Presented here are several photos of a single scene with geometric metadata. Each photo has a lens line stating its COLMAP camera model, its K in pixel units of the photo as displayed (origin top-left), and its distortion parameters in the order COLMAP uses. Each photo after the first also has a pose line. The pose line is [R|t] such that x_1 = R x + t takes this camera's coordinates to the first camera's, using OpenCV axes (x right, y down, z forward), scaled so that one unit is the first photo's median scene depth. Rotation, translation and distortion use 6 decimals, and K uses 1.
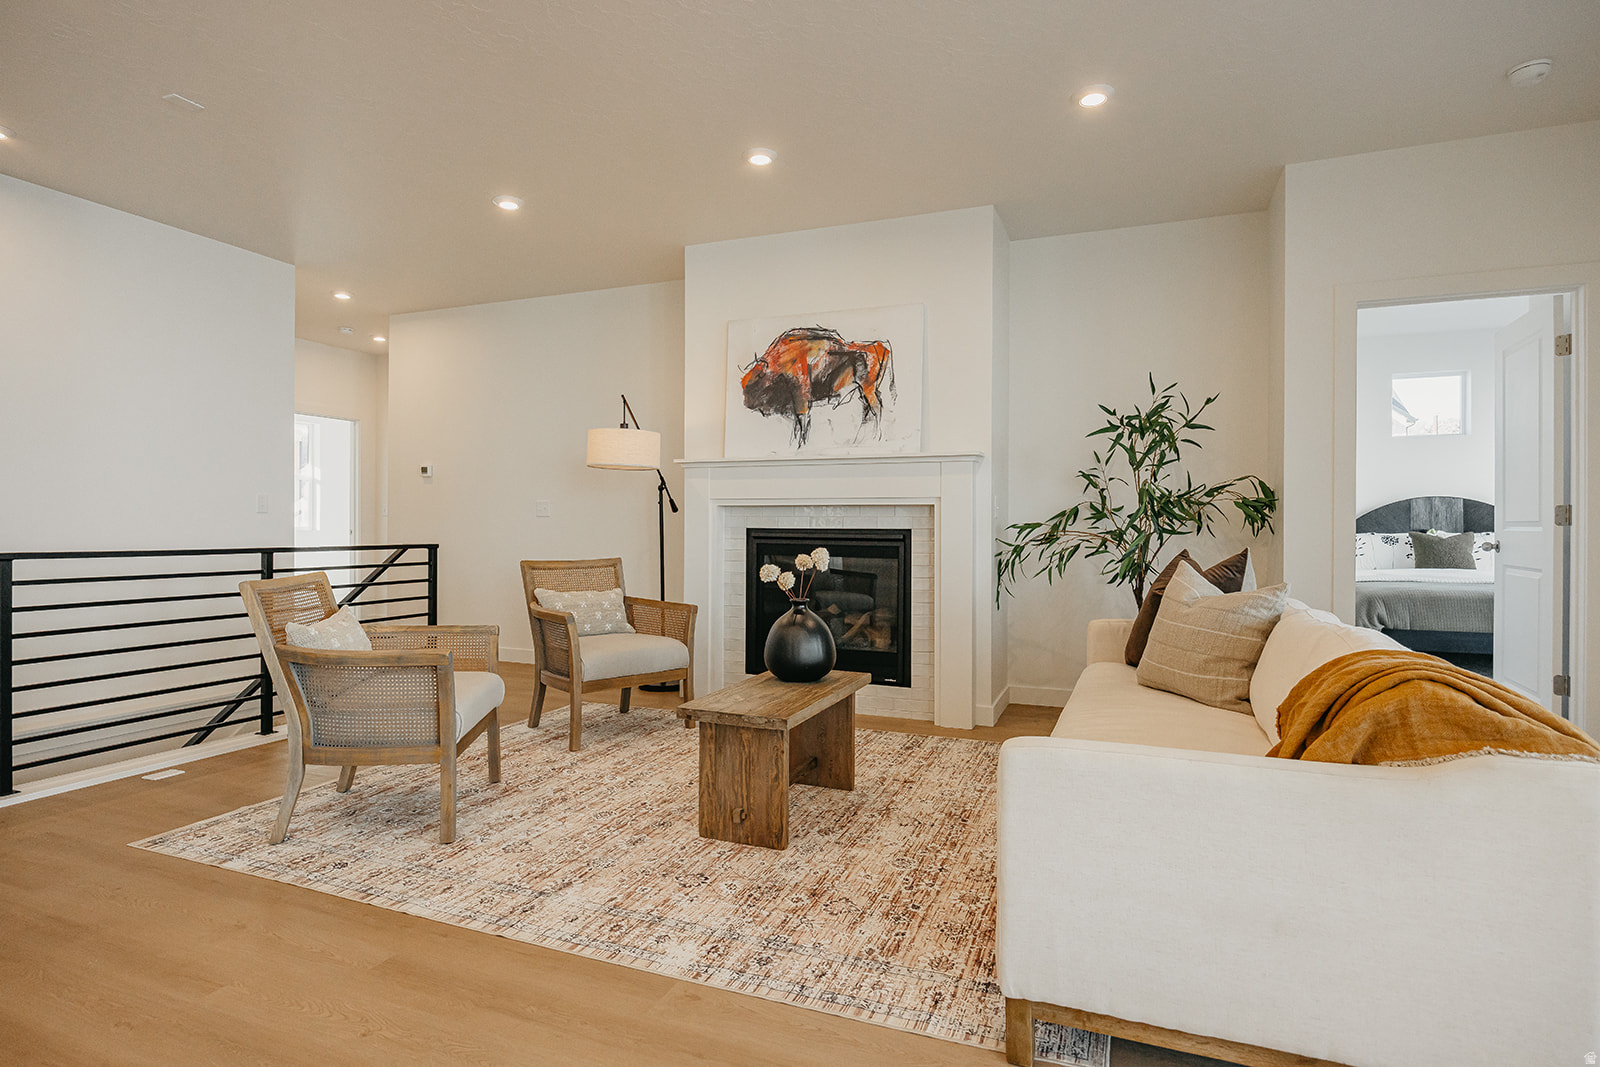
lens RADIAL K [[832.8, 0, 800.0], [0, 832.8, 533.5], [0, 0, 1]] dist [-0.007233, -0.001175]
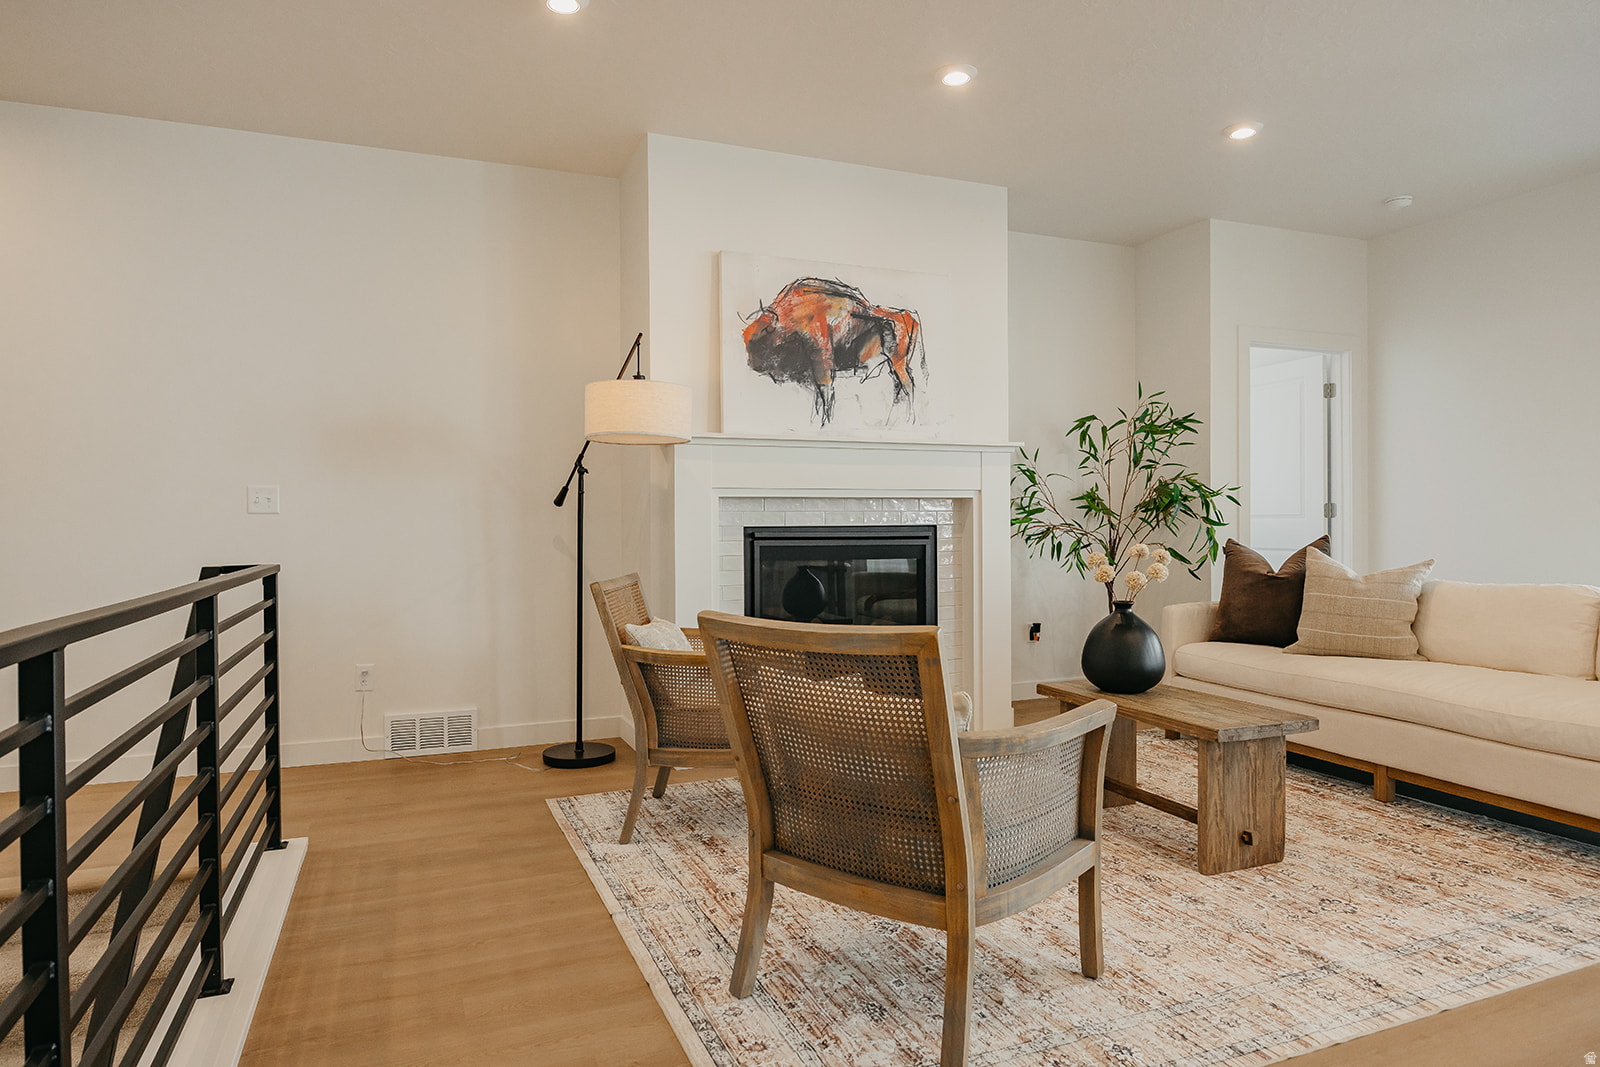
lens RADIAL K [[964.9, 0, 800.0], [0, 964.9, 533.5], [0, 0, 1]] dist [-0.010425, 0.002039]
pose [[0.712251, -0.015989, 0.701743, -0.703181], [0.017855, 0.999830, 0.004658, -0.003698], [-0.701698, 0.009212, 0.712415, 0.362460]]
